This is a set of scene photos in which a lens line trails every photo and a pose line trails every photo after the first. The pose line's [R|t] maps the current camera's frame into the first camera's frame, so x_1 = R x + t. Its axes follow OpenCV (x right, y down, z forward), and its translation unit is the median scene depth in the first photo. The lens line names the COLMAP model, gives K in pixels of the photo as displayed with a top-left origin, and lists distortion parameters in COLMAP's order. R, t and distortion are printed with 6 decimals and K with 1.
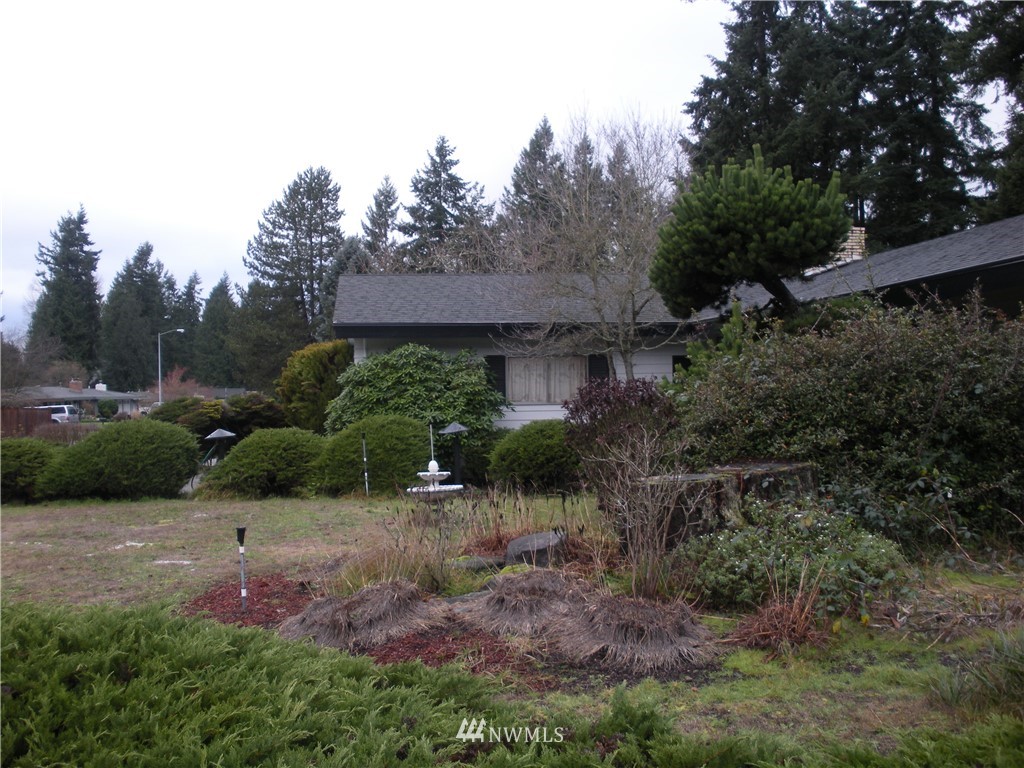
lens RADIAL K [[1066.6, 0, 505.7], [0, 1066.6, 380.5], [0, 0, 1]] dist [-0.326281, 0.394056]
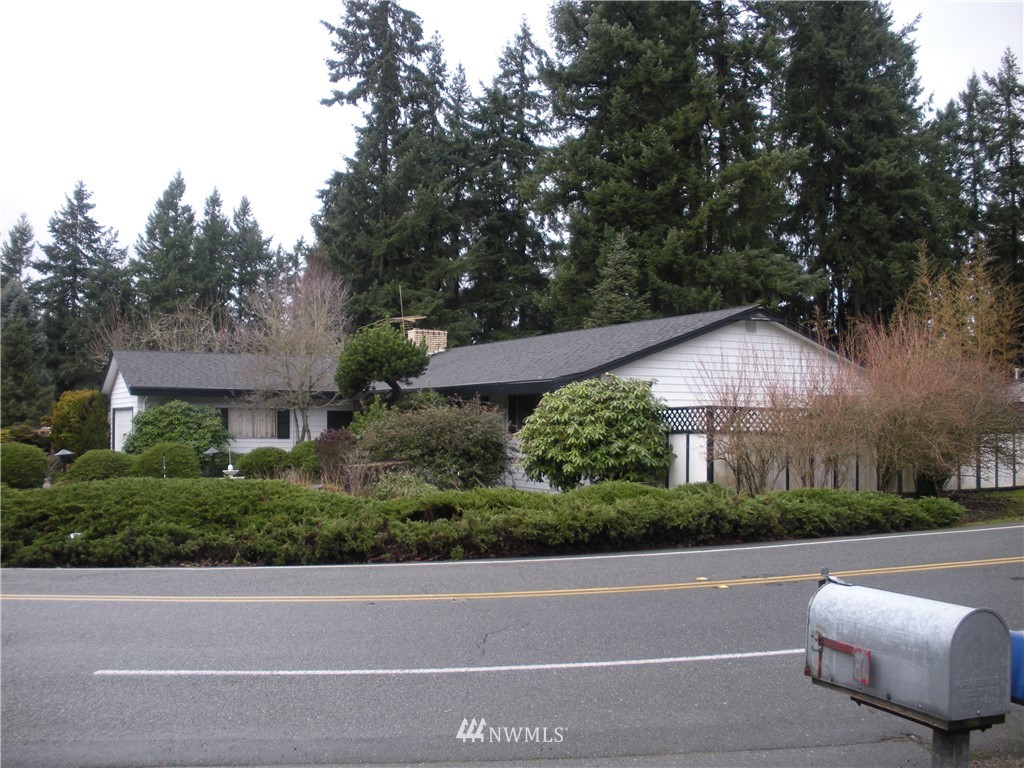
lens RADIAL K [[1066.6, 0, 505.7], [0, 1066.6, 380.5], [0, 0, 1]] dist [-0.326281, 0.394056]
pose [[0.930413, 0.033224, 0.365004, -0.062540], [-0.020499, 0.999041, -0.038684, -0.004092], [-0.365939, 0.028510, 0.930202, -0.214584]]
